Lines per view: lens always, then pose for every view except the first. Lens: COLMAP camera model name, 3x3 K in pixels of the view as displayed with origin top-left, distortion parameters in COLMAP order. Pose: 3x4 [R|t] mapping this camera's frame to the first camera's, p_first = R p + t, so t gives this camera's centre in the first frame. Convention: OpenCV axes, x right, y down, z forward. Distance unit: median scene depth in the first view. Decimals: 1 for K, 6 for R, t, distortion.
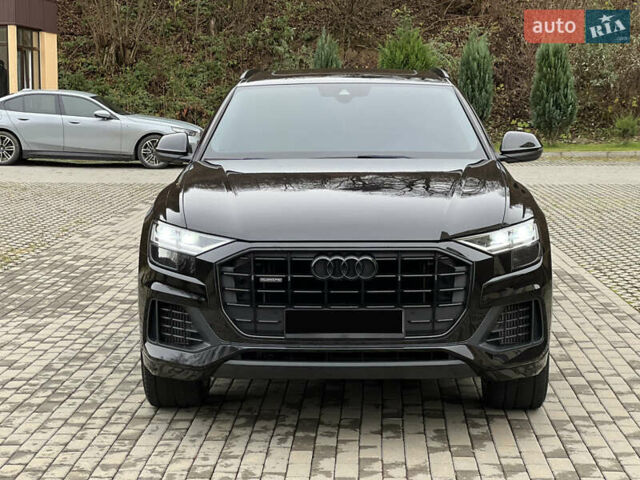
lens RADIAL K [[1352.7, 0, 347.7], [0, 1352.7, 240.3], [0, 0, 1]] dist [0.087997, 0.296897]
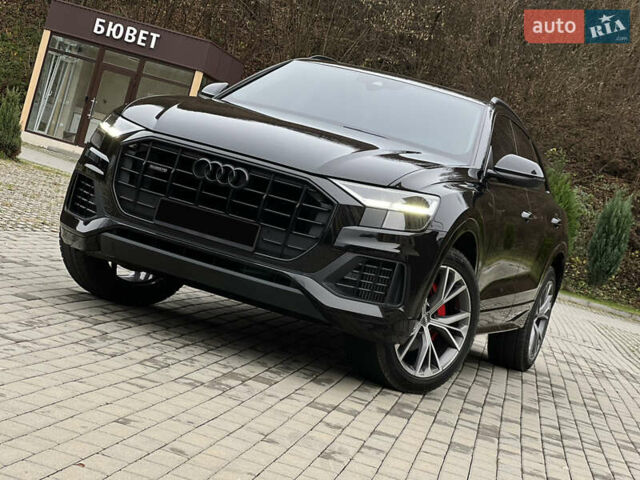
lens RADIAL K [[1352.7, 0, 347.7], [0, 1352.7, 240.3], [0, 0, 1]] dist [0.087997, 0.296897]
pose [[0.923899, 0.266637, -0.274436, 0.381979], [-0.295970, 0.952562, -0.070902, 0.112546], [0.242512, 0.146731, 0.958988, 0.016222]]
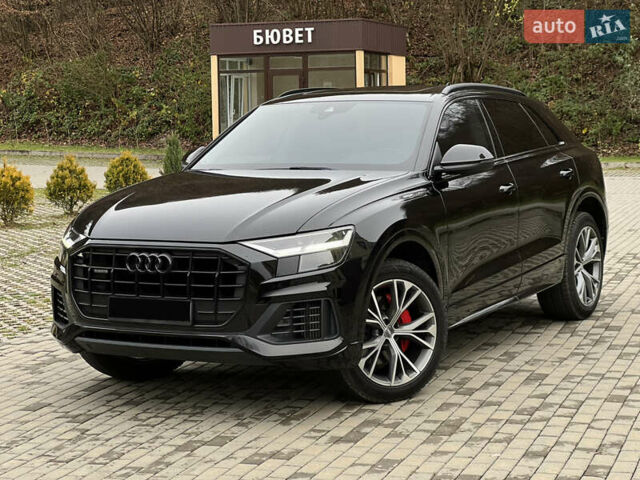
lens RADIAL K [[1333.6, 0, 320.0], [0, 1333.6, 240.0], [0, 0, 1]] dist [0.095799, 0.391792]
pose [[0.890733, 0.028210, -0.453650, 0.633040], [-0.031822, 0.999493, -0.000329, -0.003759], [0.453411, 0.014729, 0.891180, 0.037535]]
